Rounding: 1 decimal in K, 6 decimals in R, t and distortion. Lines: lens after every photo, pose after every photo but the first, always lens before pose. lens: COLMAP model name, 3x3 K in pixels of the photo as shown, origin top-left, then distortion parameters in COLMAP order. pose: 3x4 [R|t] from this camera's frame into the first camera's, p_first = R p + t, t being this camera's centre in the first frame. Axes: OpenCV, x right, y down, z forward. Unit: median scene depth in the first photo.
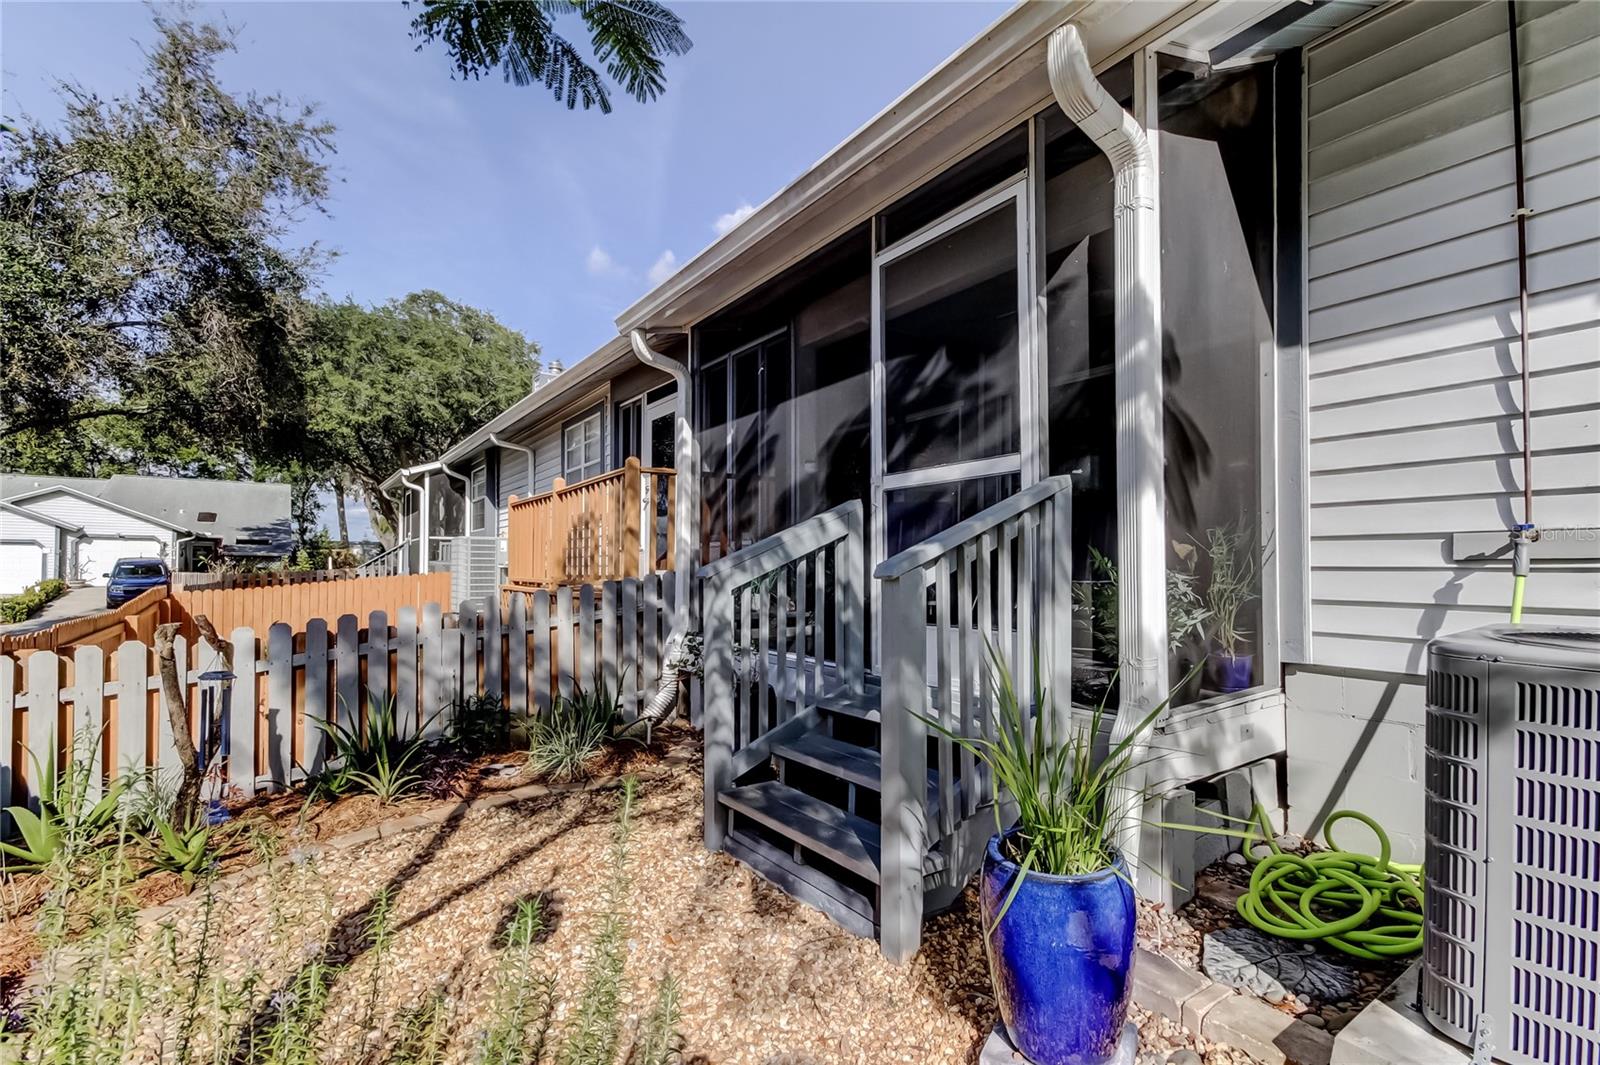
lens RADIAL K [[731.0, 0, 809.2], [0, 731.0, 552.5], [0, 0, 1]] dist [0.002229, 0.000479]
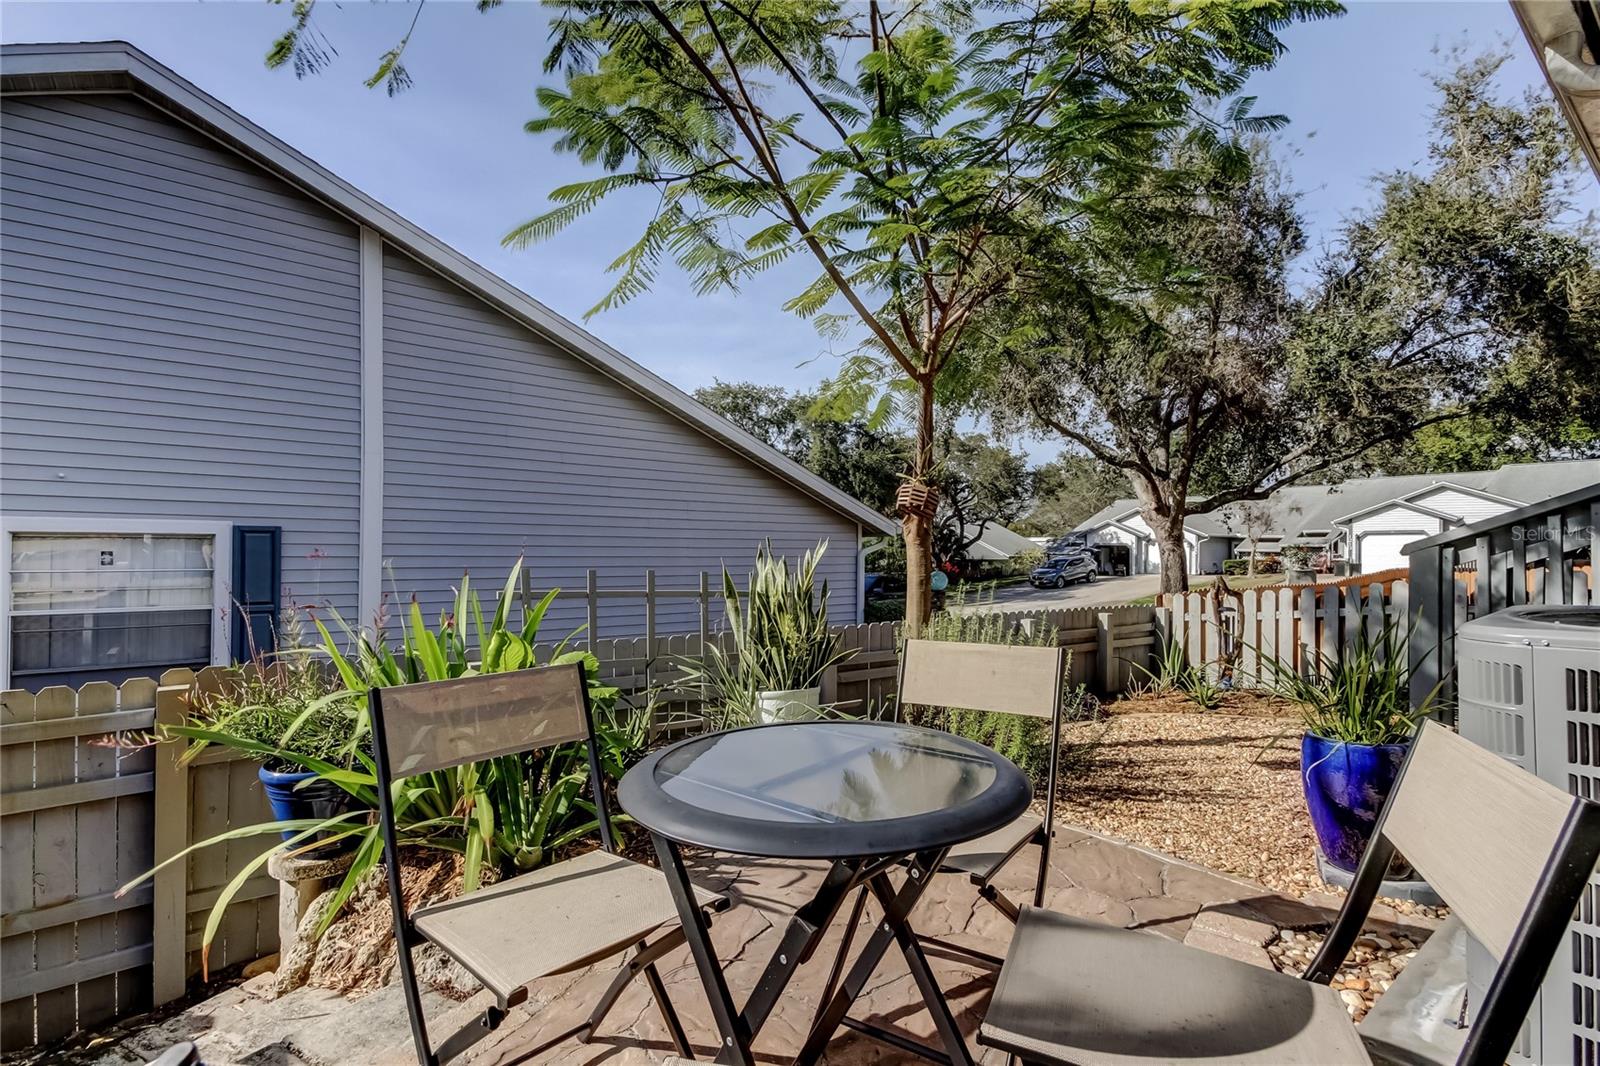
lens RADIAL K [[732.2, 0, 806.3], [0, 732.2, 546.7], [0, 0, 1]] dist [0.038151, -0.018877]
pose [[0.018501, -0.007035, -0.999804, 0.252532], [0.015731, 0.999854, -0.006744, 0.001837], [0.999705, -0.015603, 0.018609, -0.023645]]
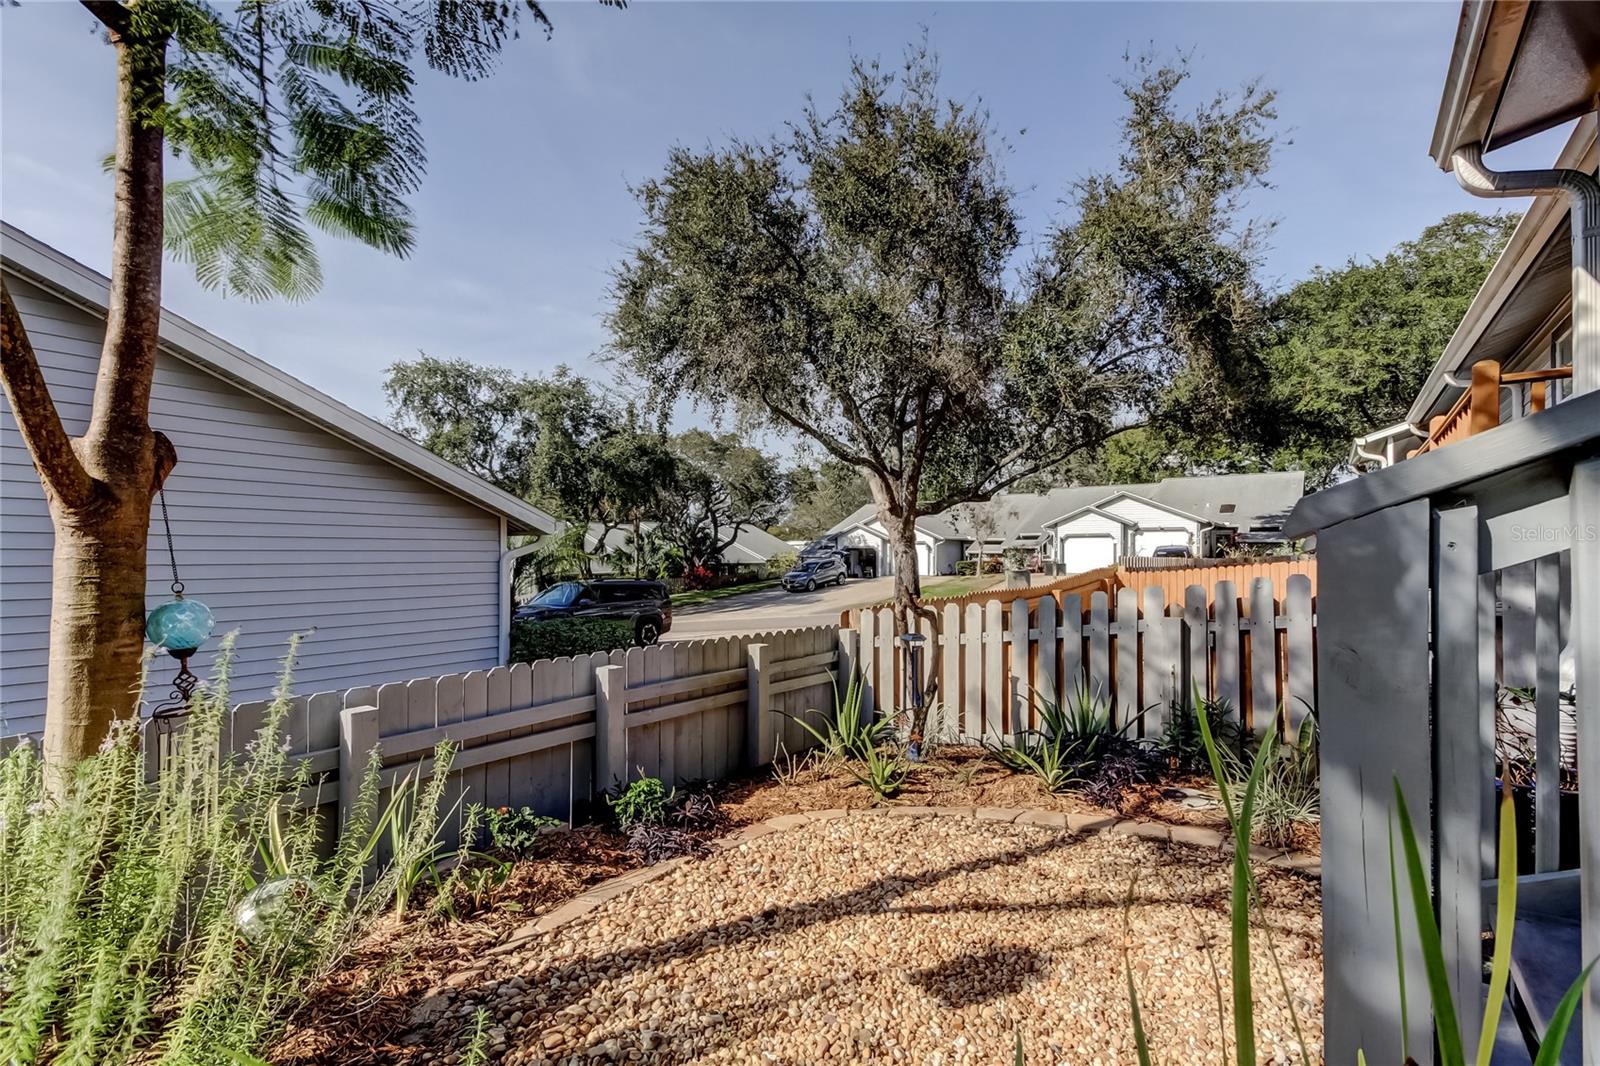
lens RADIAL K [[731.0, 0, 809.2], [0, 731.0, 553.0], [0, 0, 1]] dist [0.002229, 0.000479]
pose [[0.321342, -0.006059, -0.946944, 0.063362], [0.023699, 0.999718, 0.001646, 0.006189], [0.946667, -0.022970, 0.321395, 0.111919]]
